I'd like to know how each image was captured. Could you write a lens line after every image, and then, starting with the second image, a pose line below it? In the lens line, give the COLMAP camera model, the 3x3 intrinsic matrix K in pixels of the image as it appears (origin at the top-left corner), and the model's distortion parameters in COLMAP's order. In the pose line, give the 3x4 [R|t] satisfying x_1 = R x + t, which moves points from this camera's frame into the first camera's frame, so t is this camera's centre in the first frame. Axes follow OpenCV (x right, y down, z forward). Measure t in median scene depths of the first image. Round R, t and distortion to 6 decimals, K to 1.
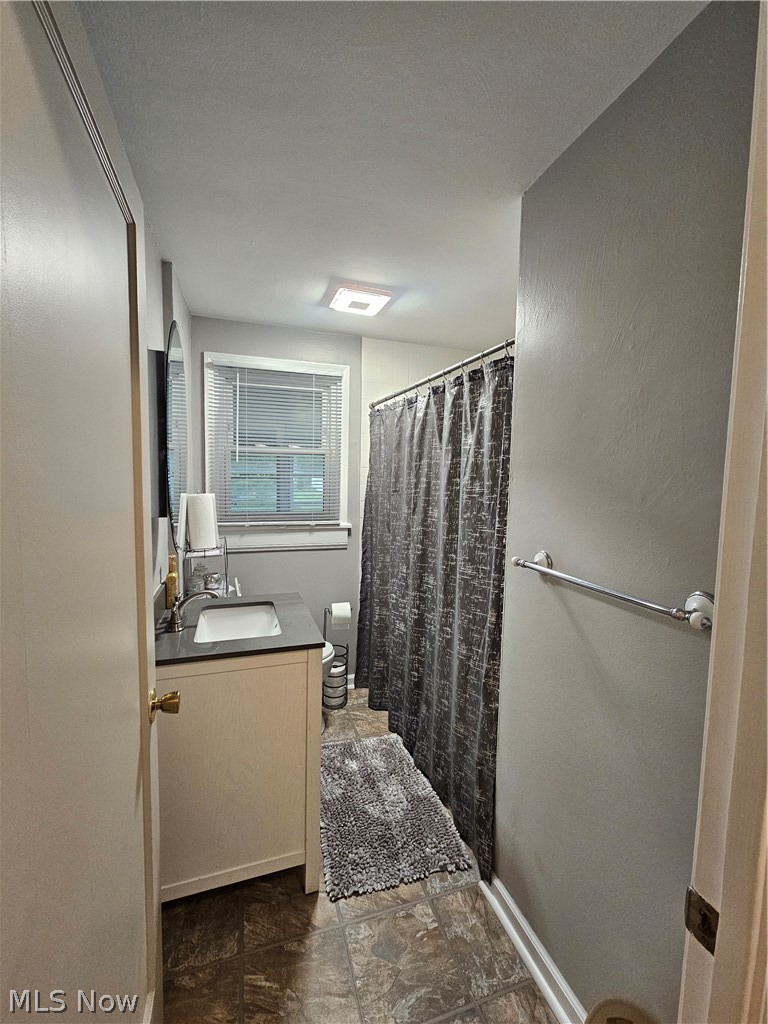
lens RADIAL K [[419.4, 0, 381.5], [0, 419.4, 509.5], [0, 0, 1]] dist [0.003379, -0.002809]
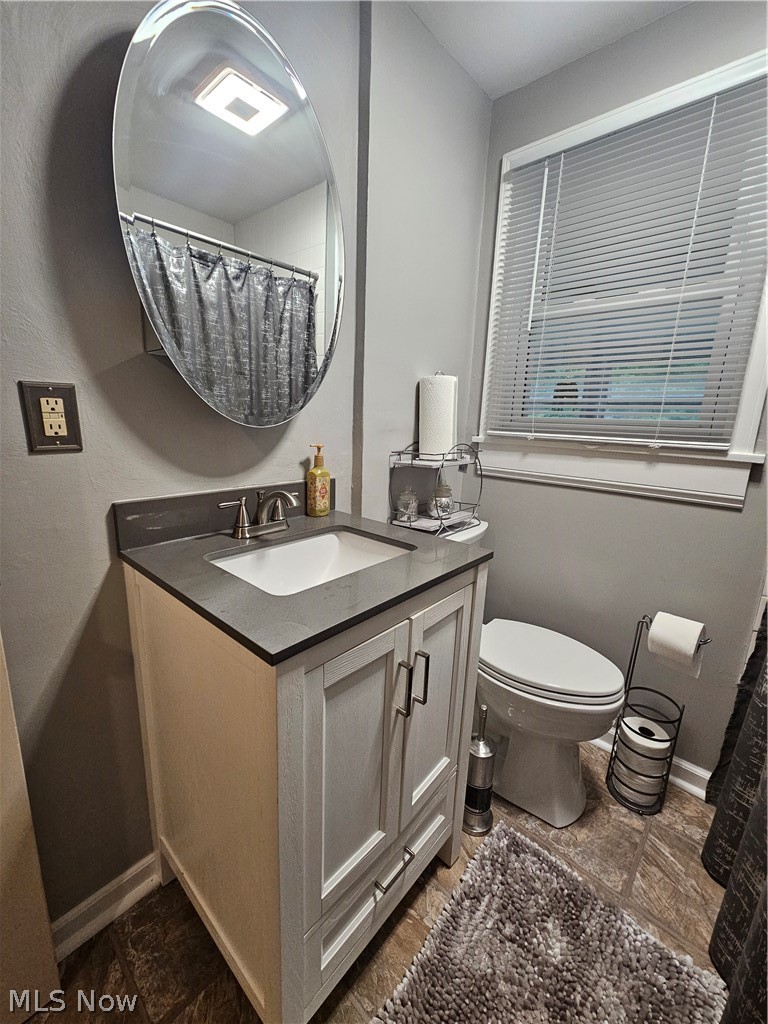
lens RADIAL K [[419.4, 0, 380.7], [0, 419.4, 509.9], [0, 0, 1]] dist [0.003379, -0.002809]
pose [[0.486975, 0.185241, -0.853546, 0.122281], [-0.095860, 0.982682, 0.158576, 0.064979], [0.868139, 0.004598, 0.496299, 0.496688]]
